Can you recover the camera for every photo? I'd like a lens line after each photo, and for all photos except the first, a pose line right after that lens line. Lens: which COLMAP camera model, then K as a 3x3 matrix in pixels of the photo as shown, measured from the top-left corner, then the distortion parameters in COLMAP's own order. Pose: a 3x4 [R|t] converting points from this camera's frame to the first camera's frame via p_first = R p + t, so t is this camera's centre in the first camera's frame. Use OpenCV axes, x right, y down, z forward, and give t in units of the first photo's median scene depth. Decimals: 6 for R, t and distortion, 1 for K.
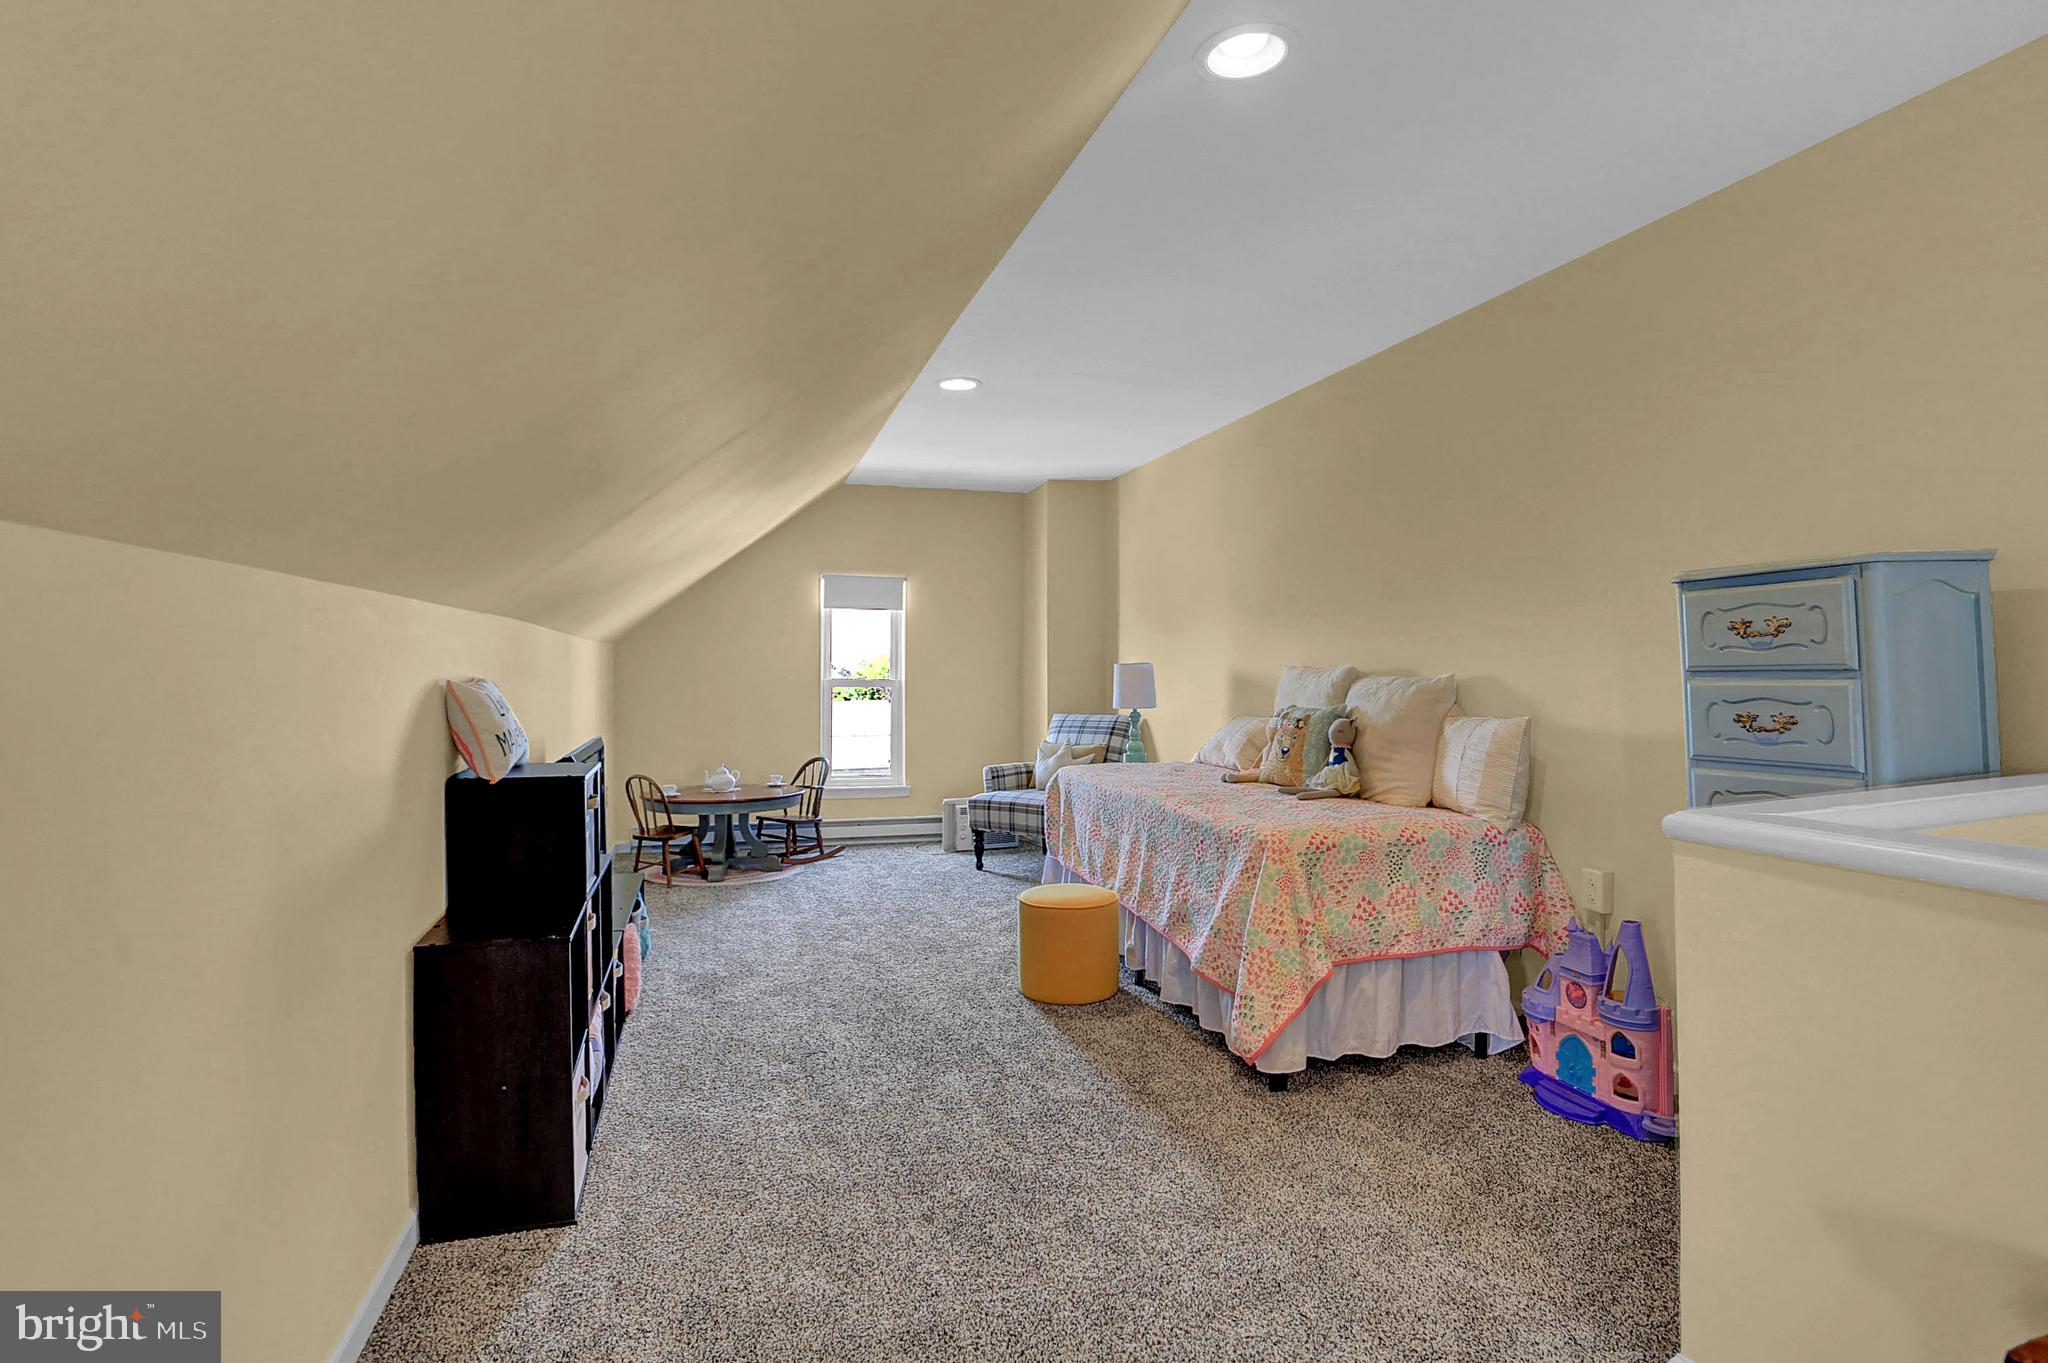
lens RADIAL K [[1003.9, 0, 1019.6], [0, 1003.9, 664.7], [0, 0, 1]] dist [-0.080286, 0.032889]
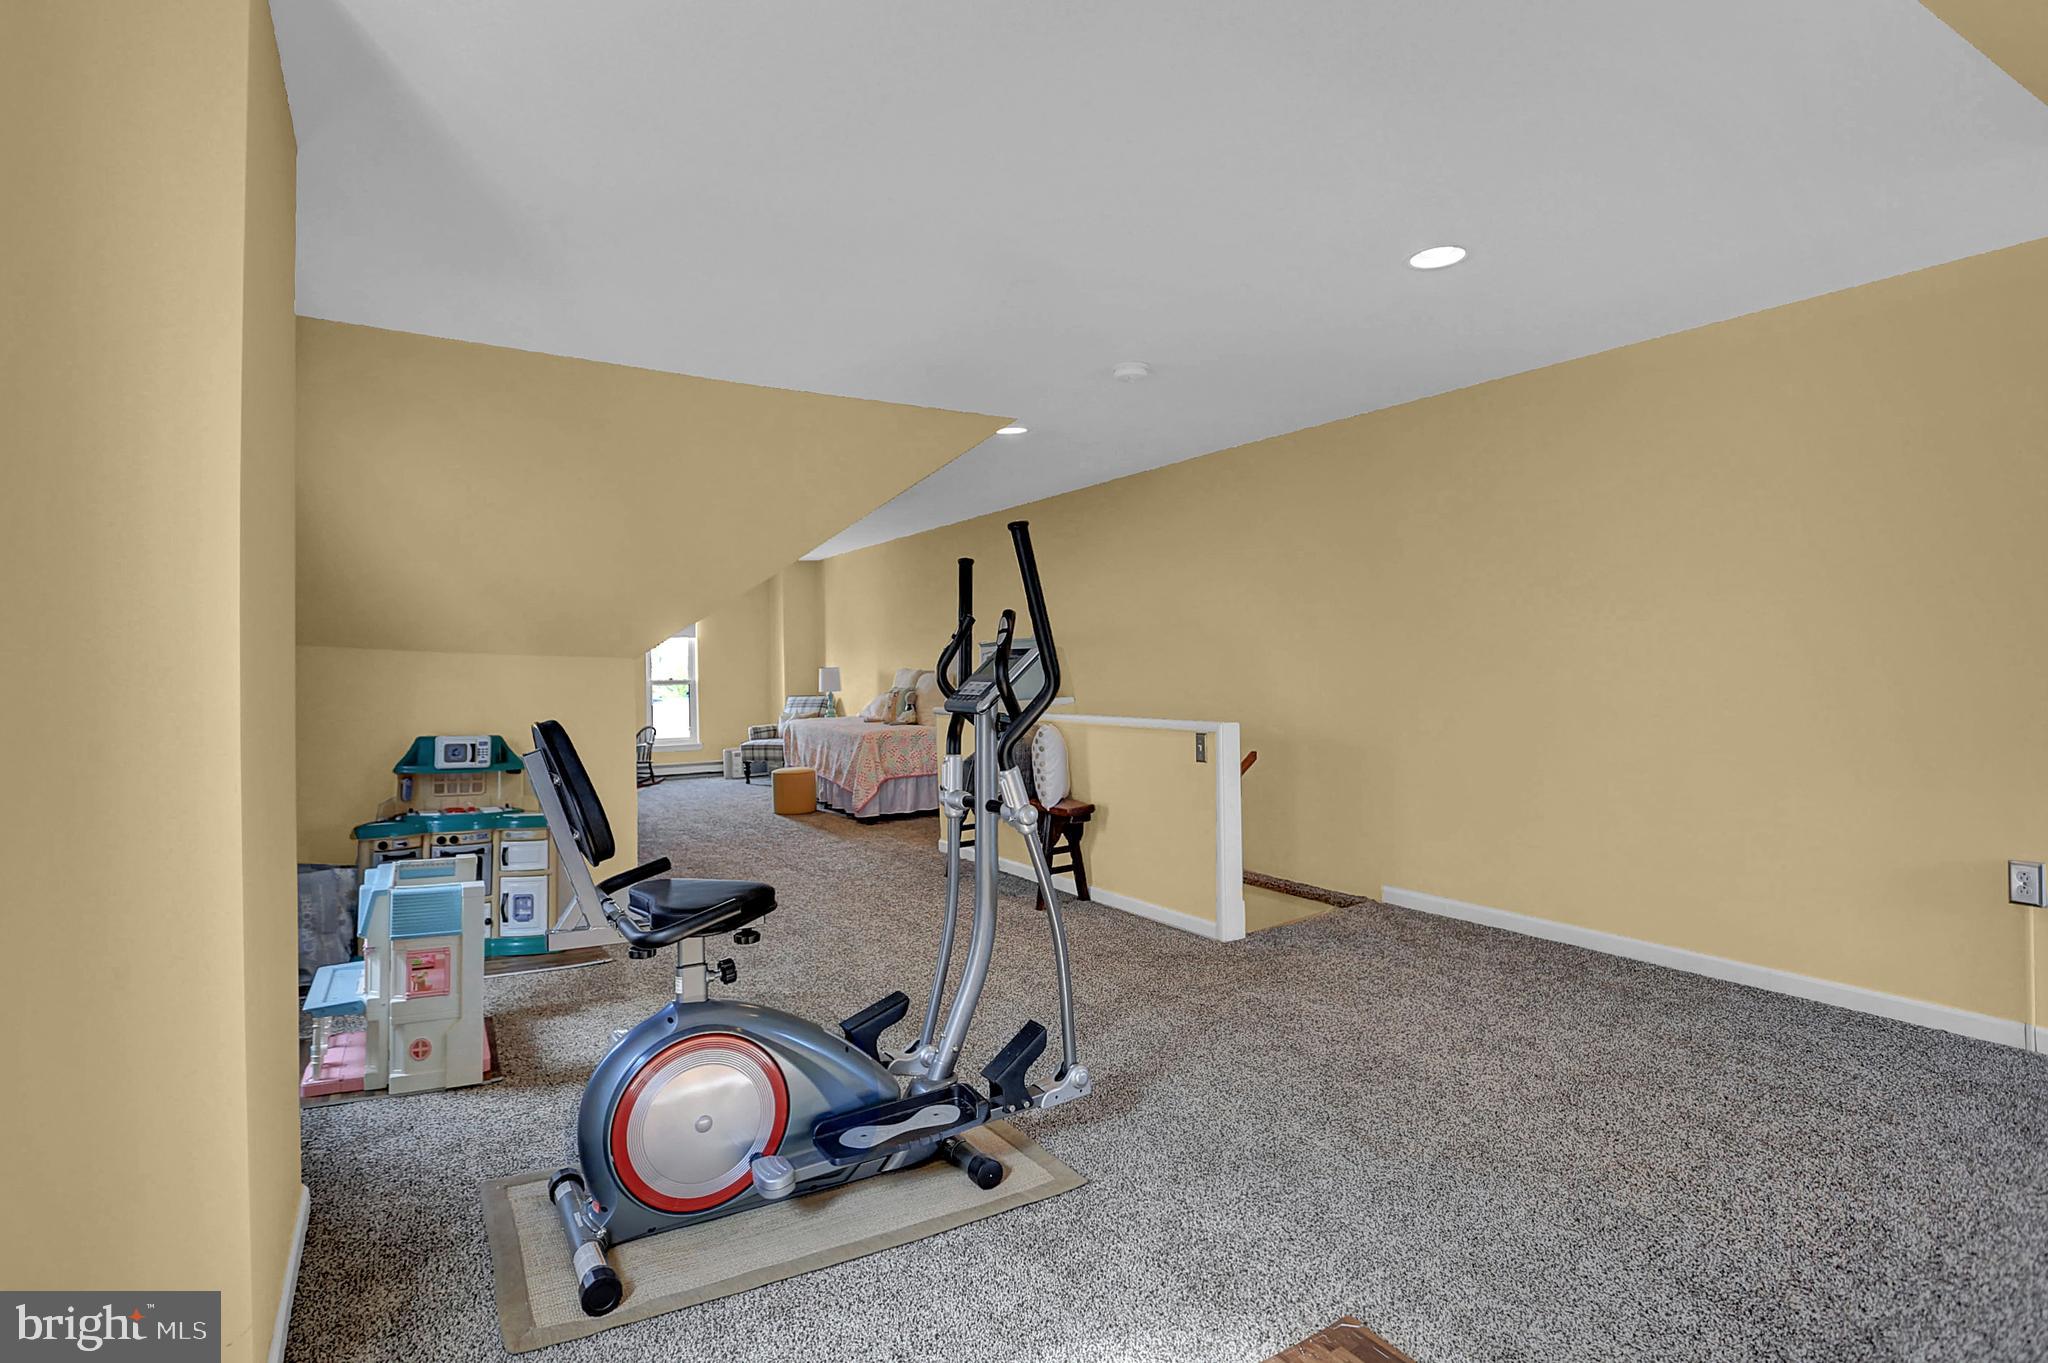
lens RADIAL K [[1003.9, 0, 1019.6], [0, 1003.9, 664.7], [0, 0, 1]] dist [-0.080286, 0.032889]
pose [[0.968708, -0.020549, 0.247353, -0.006747], [0.019629, 0.999788, 0.006183, -0.011965], [-0.247427, -0.001134, 0.968906, -0.898945]]
